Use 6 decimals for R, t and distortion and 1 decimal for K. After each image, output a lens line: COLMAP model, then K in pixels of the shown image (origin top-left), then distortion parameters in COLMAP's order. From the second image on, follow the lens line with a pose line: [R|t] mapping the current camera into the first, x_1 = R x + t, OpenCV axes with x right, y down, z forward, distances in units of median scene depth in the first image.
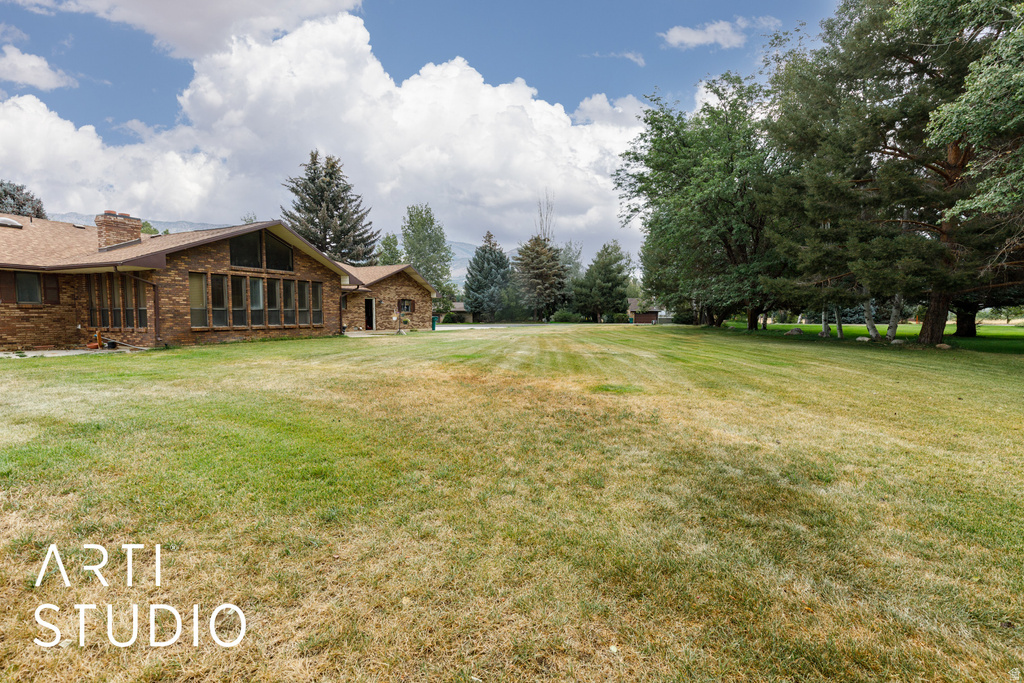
lens RADIAL K [[463.6, 0, 504.7], [0, 463.6, 344.0], [0, 0, 1]] dist [0.006652, 0.000283]
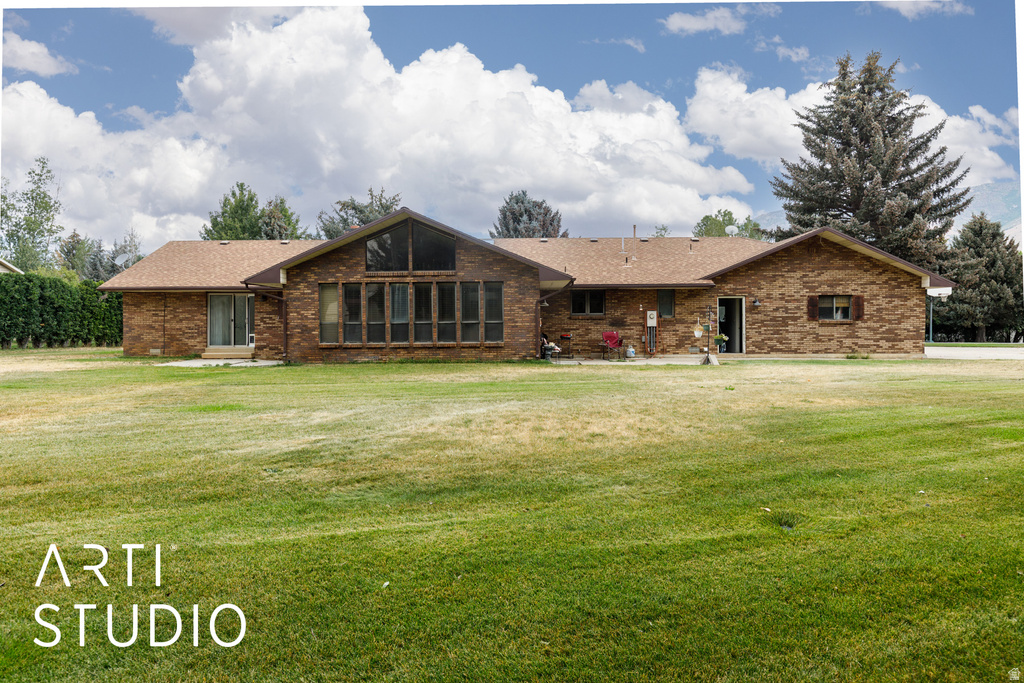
lens RADIAL K [[661.6, 0, 507.3], [0, 661.6, 323.1], [0, 0, 1]] dist [0.008502, 0.000608]
pose [[0.399544, -0.000117, -0.916714, 0.595804], [-0.051352, 0.998427, -0.022509, -0.058656], [0.915275, 0.056069, 0.398909, 0.730414]]
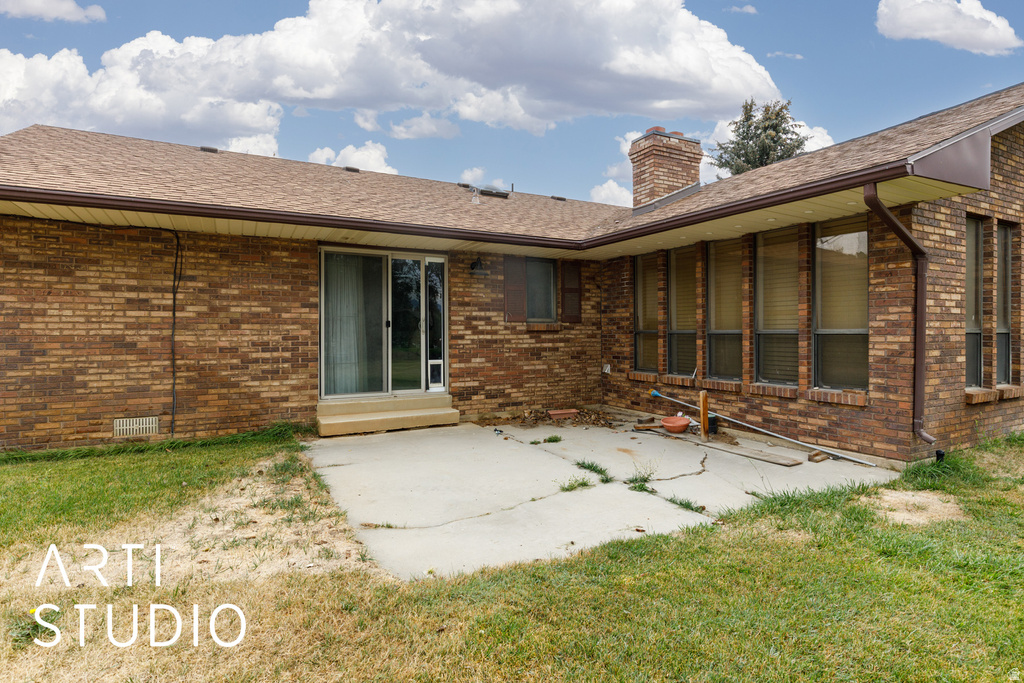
lens RADIAL K [[516.8, 0, 508.2], [0, 516.8, 335.7], [0, 0, 1]] dist [-0.000162, -0.000044]
pose [[0.800847, 0.001712, -0.598867, -0.636297], [-0.033177, 0.998587, -0.041512, -0.042887], [0.597950, 0.053113, 0.799772, 0.482059]]
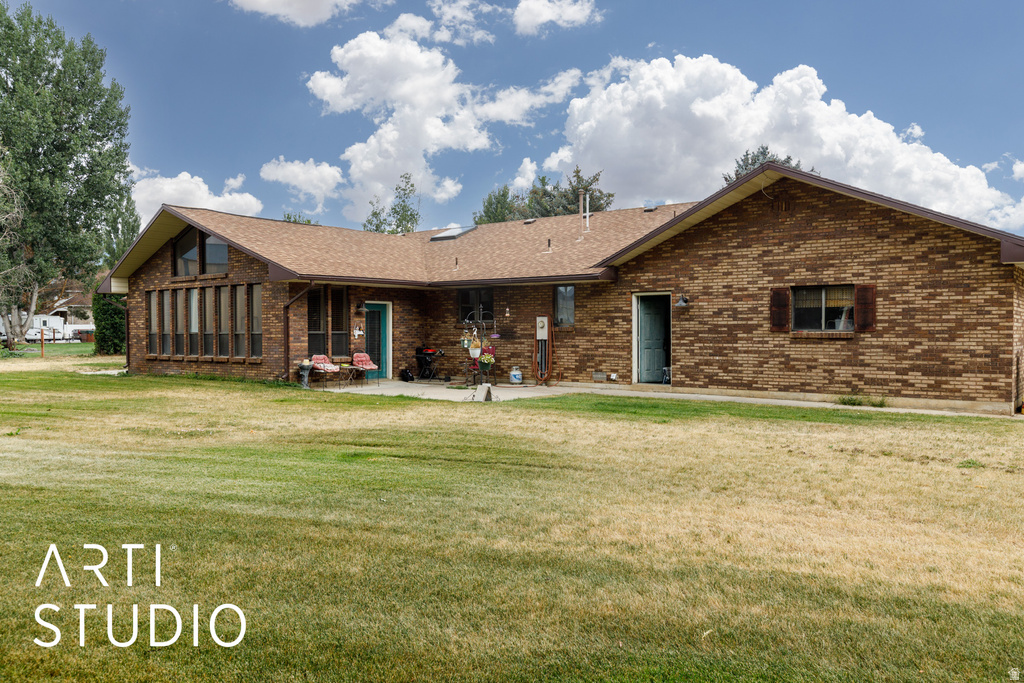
lens RADIAL K [[770.0, 0, 512.0], [0, 770.0, 341.5], [0, 0, 1]] dist [0.000092, -0.000175]
pose [[-0.211026, 0.018609, -0.977303, 0.526313], [-0.056176, 0.997935, 0.031132, -0.128102], [0.975865, 0.061471, -0.209545, 1.758435]]
